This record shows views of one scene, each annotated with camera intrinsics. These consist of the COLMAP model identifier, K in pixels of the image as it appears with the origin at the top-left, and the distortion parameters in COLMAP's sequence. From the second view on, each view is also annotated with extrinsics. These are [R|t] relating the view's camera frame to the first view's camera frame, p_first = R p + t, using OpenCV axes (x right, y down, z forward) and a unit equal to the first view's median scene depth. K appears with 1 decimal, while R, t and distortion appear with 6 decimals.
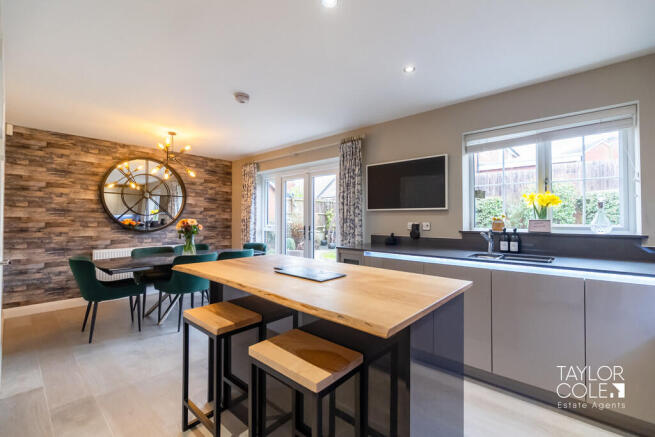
lens RADIAL K [[280.3, 0, 327.5], [0, 280.3, 218.5], [0, 0, 1]] dist [-0.019805, 0.000181]
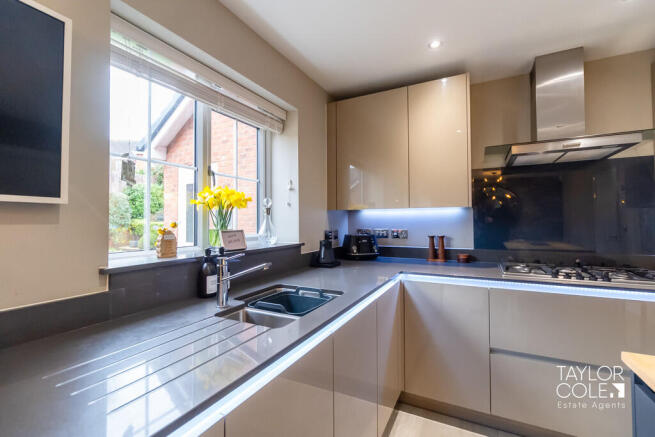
lens RADIAL K [[280.3, 0, 327.5], [0, 280.3, 218.5], [0, 0, 1]] dist [-0.019805, 0.000181]
pose [[-0.224473, 0.008511, 0.974443, 0.095714], [0.005882, 0.999955, -0.007379, -0.016840], [-0.974462, 0.004075, -0.224513, 0.918589]]
